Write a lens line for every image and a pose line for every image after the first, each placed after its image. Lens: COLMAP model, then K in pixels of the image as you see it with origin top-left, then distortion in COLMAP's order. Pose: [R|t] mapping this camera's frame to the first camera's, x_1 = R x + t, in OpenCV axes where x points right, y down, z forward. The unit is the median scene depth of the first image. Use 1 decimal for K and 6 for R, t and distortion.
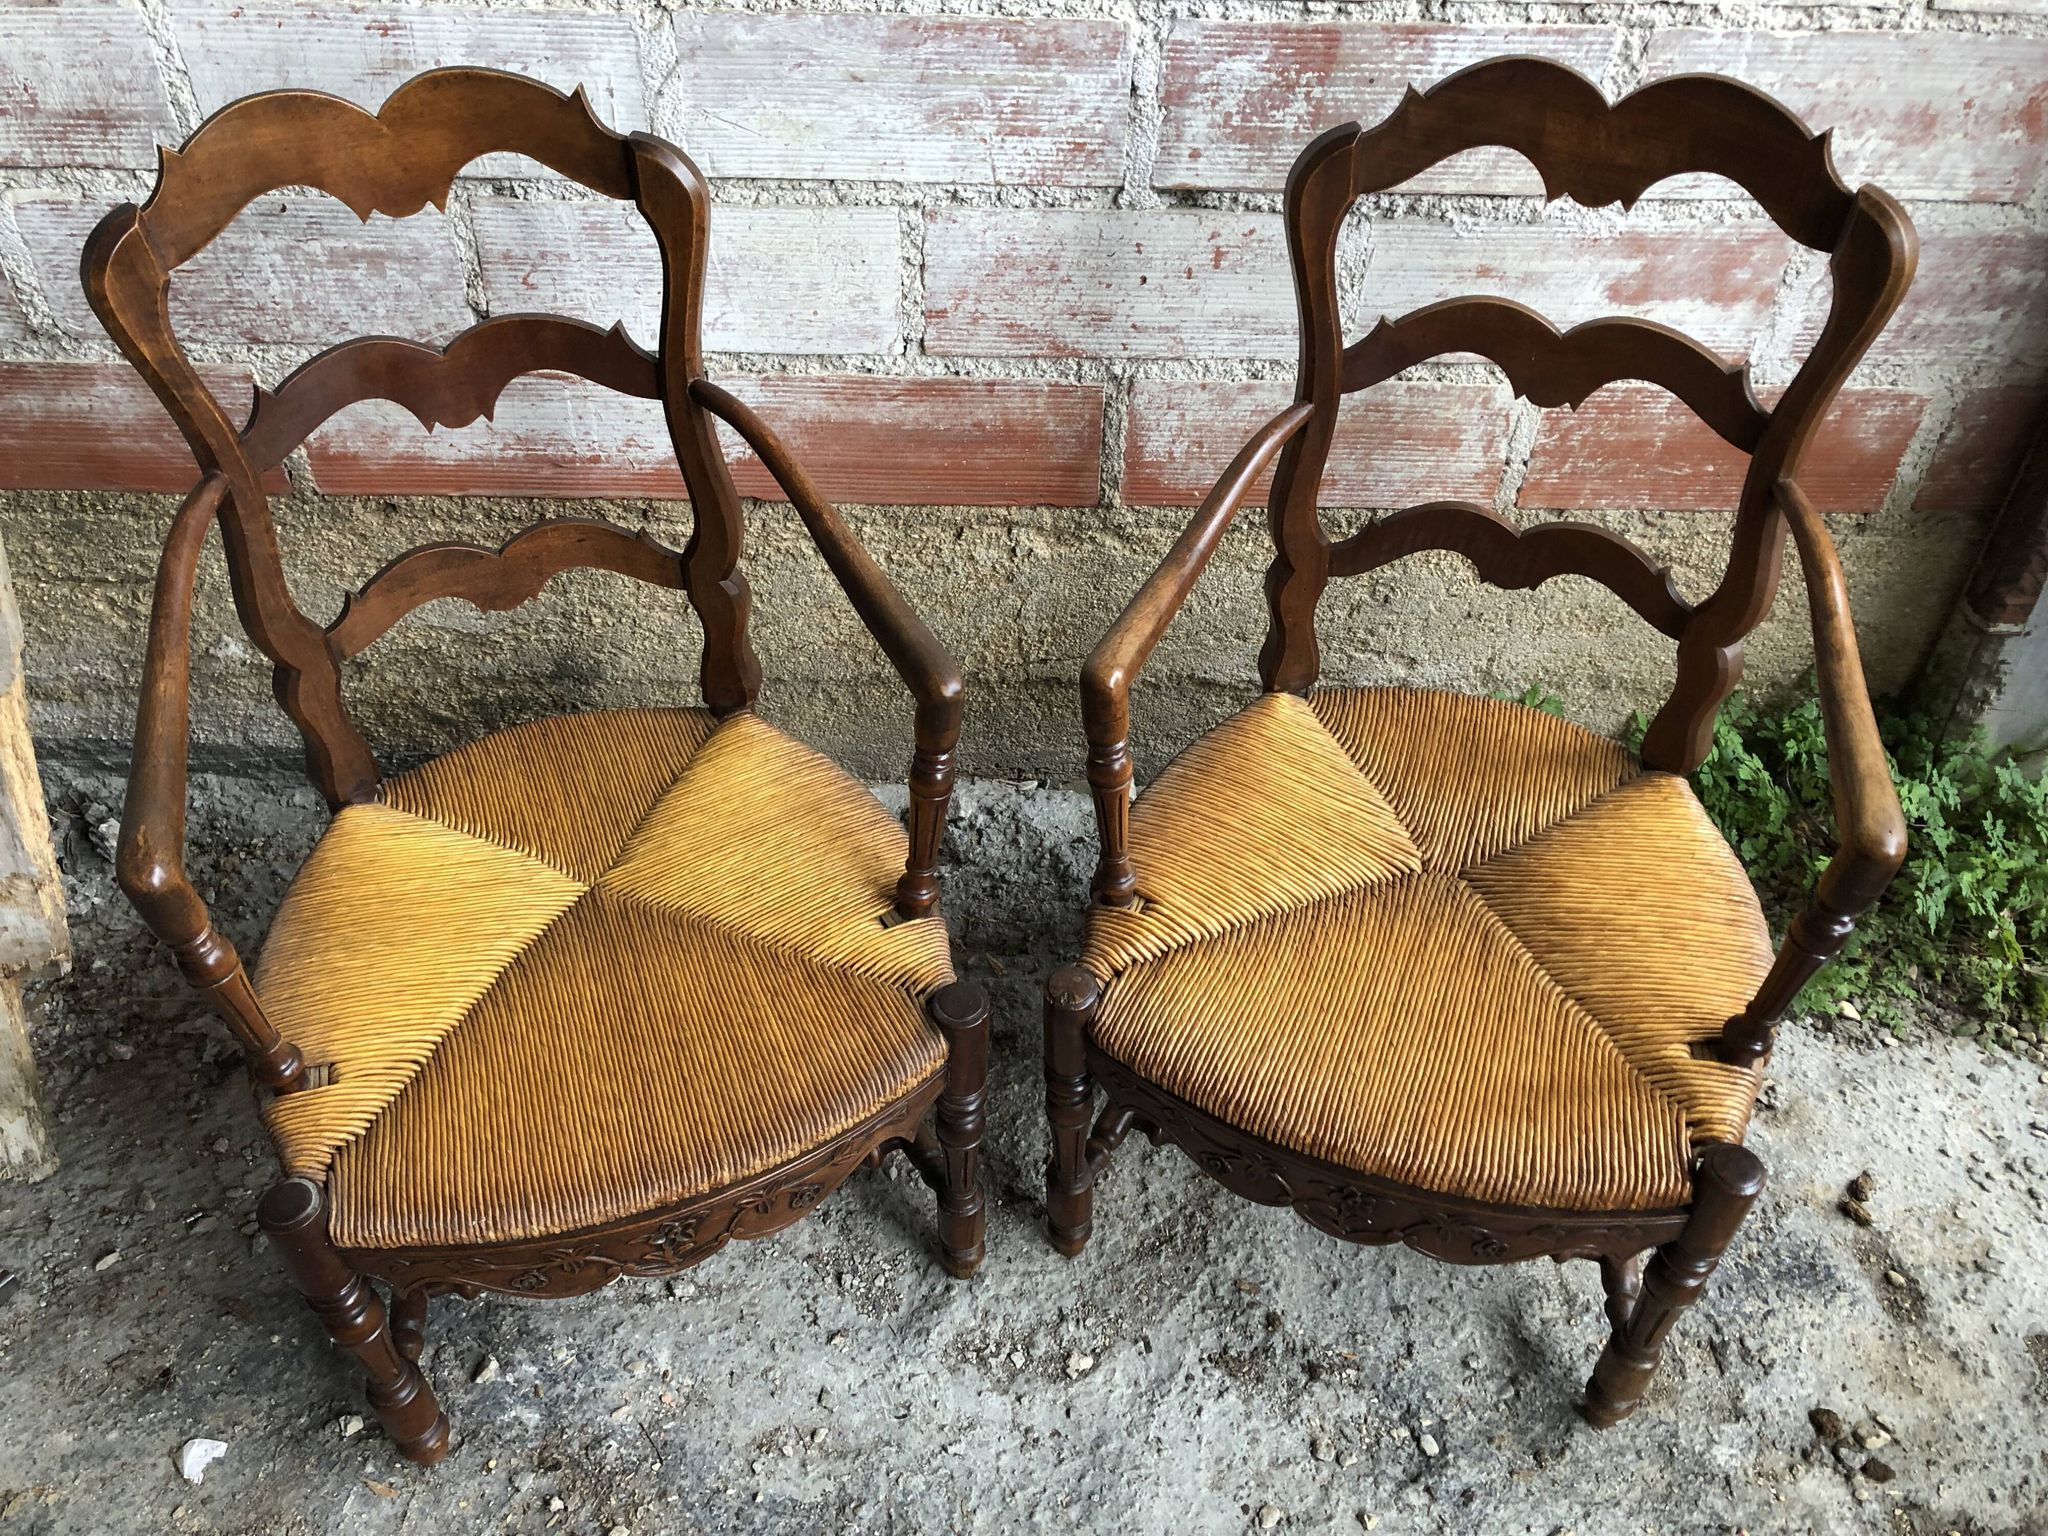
lens RADIAL K [[1673.8, 0, 1009.7], [0, 1673.8, 739.4], [0, 0, 1]] dist [0.014693, 0.000618]
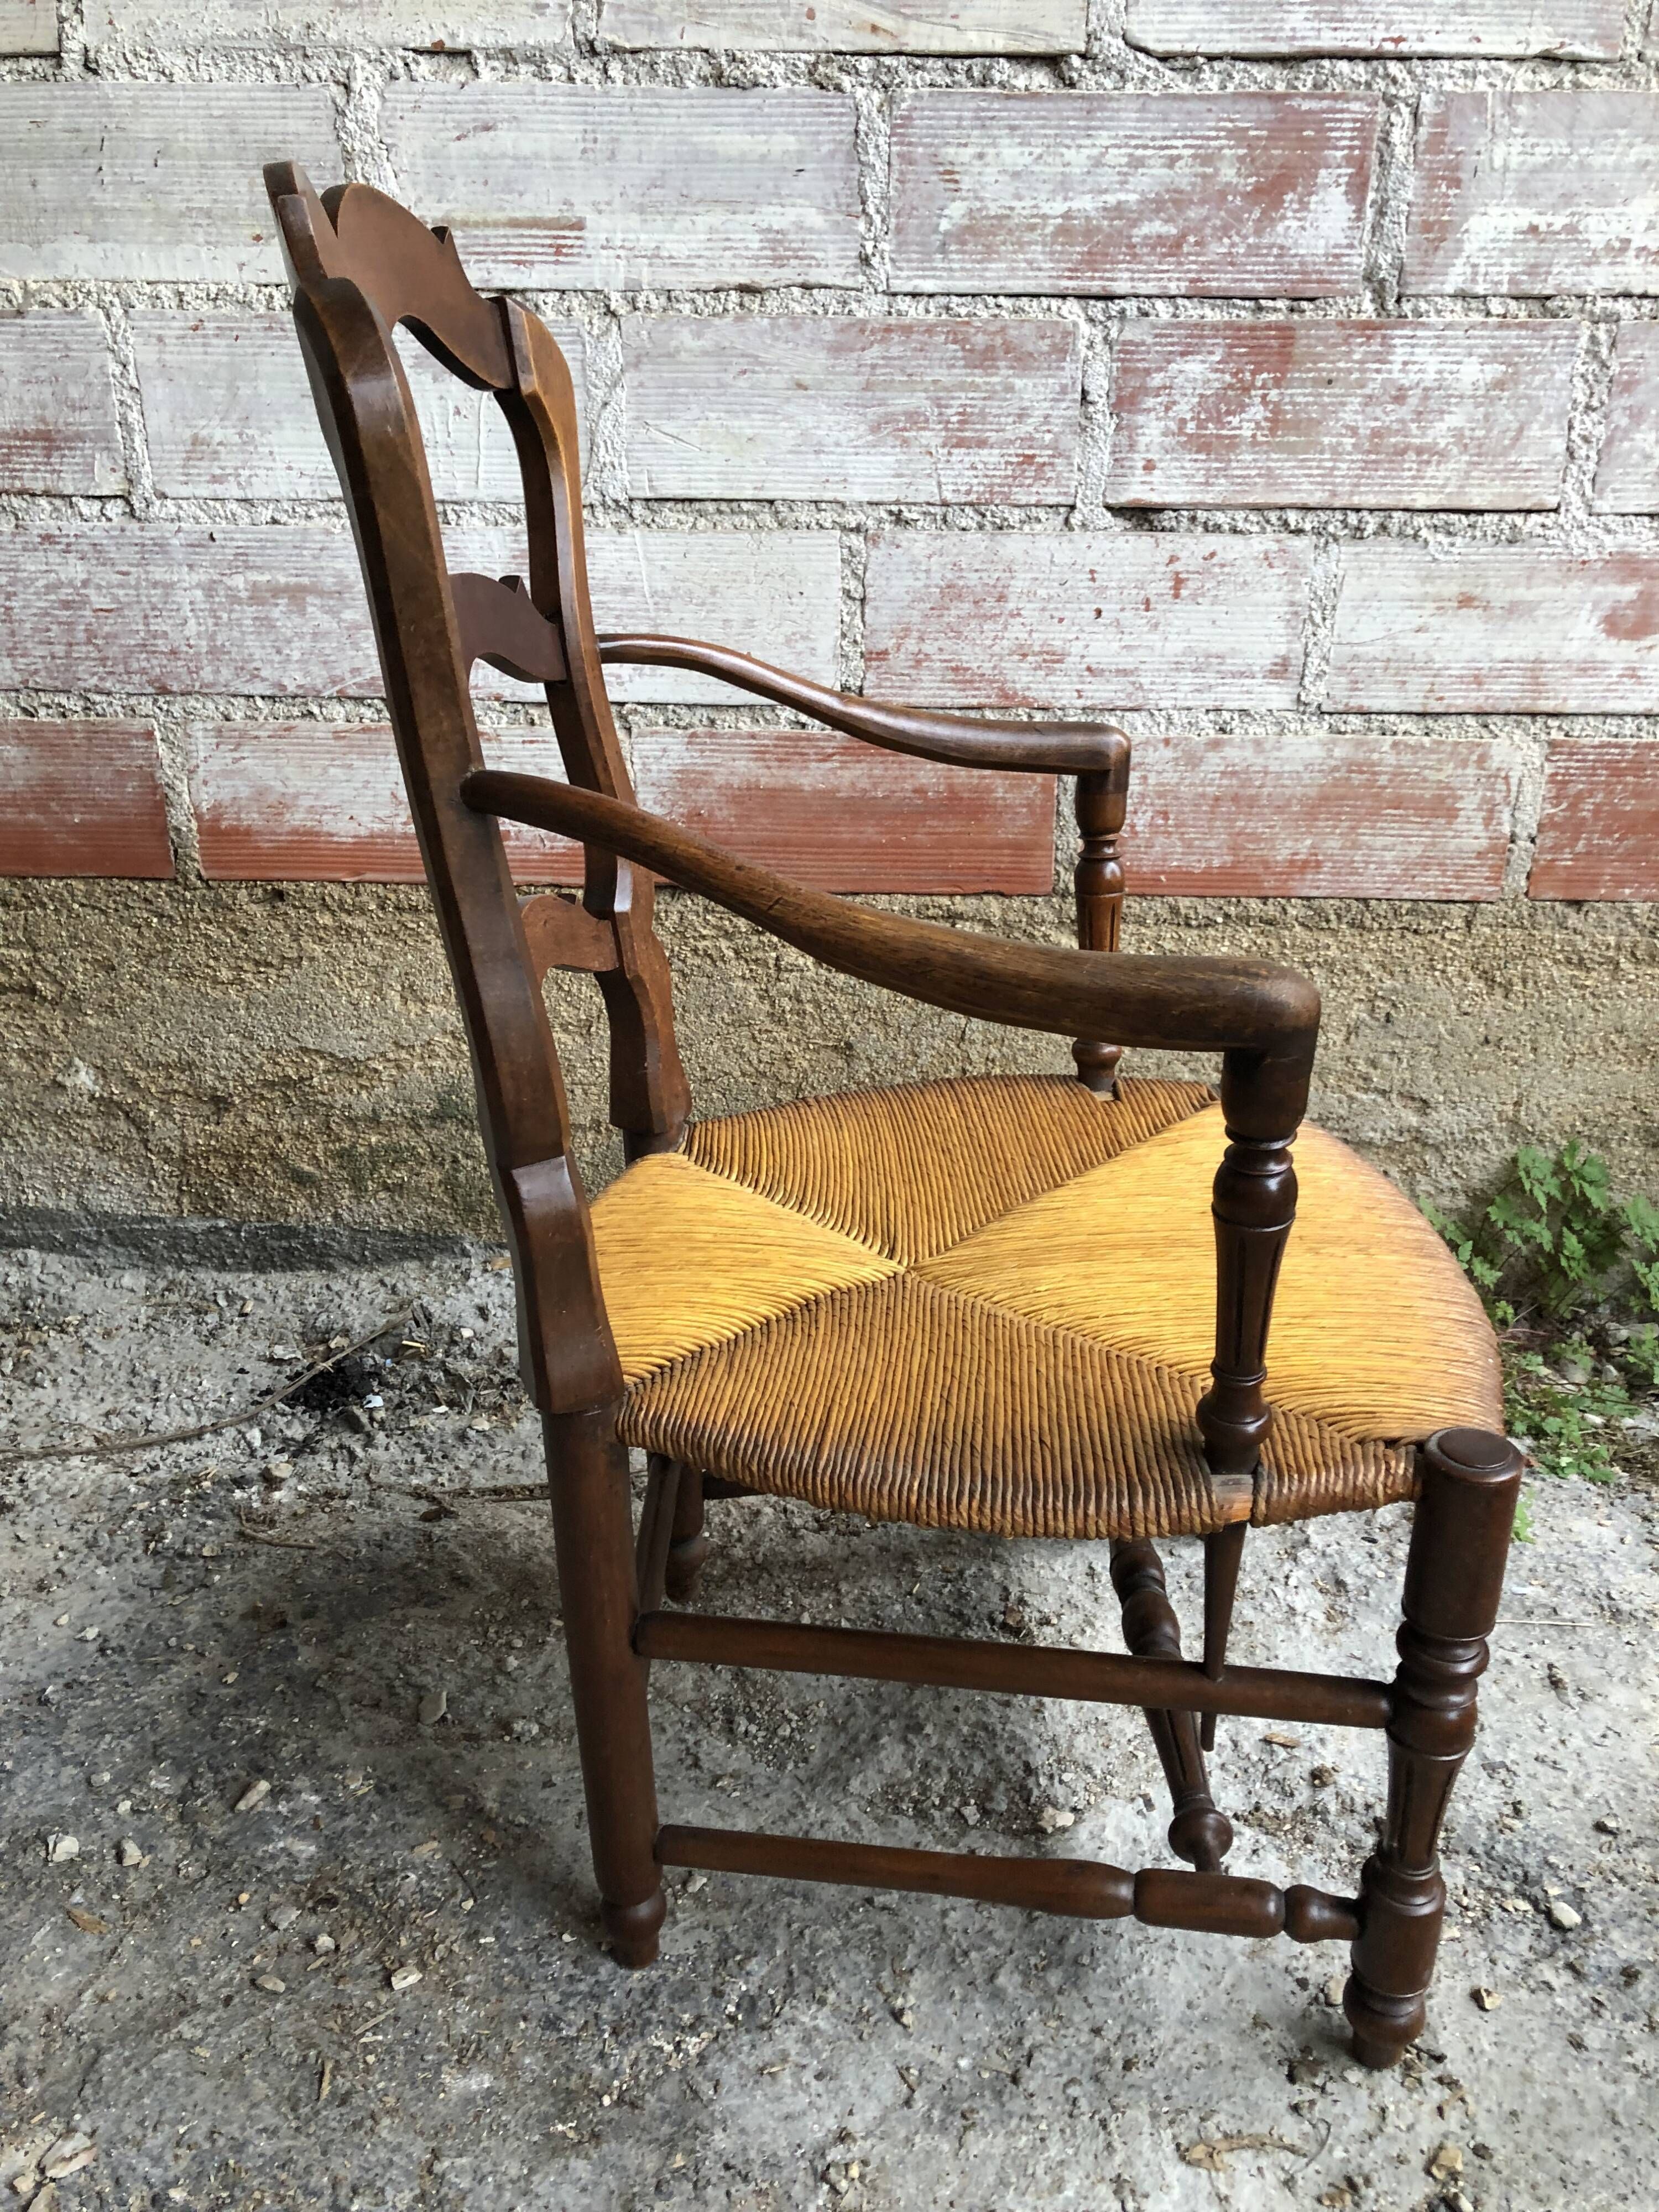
lens RADIAL K [[1807.9, 0, 850.9], [0, 1807.9, 1113.7], [0, 0, 1]] dist [0.014693, 0.000618]
pose [[0.998762, 0.001031, -0.049739, -0.008209], [-0.018864, 0.932970, -0.359460, 0.368139], [0.046034, 0.359953, 0.931834, 0.154597]]
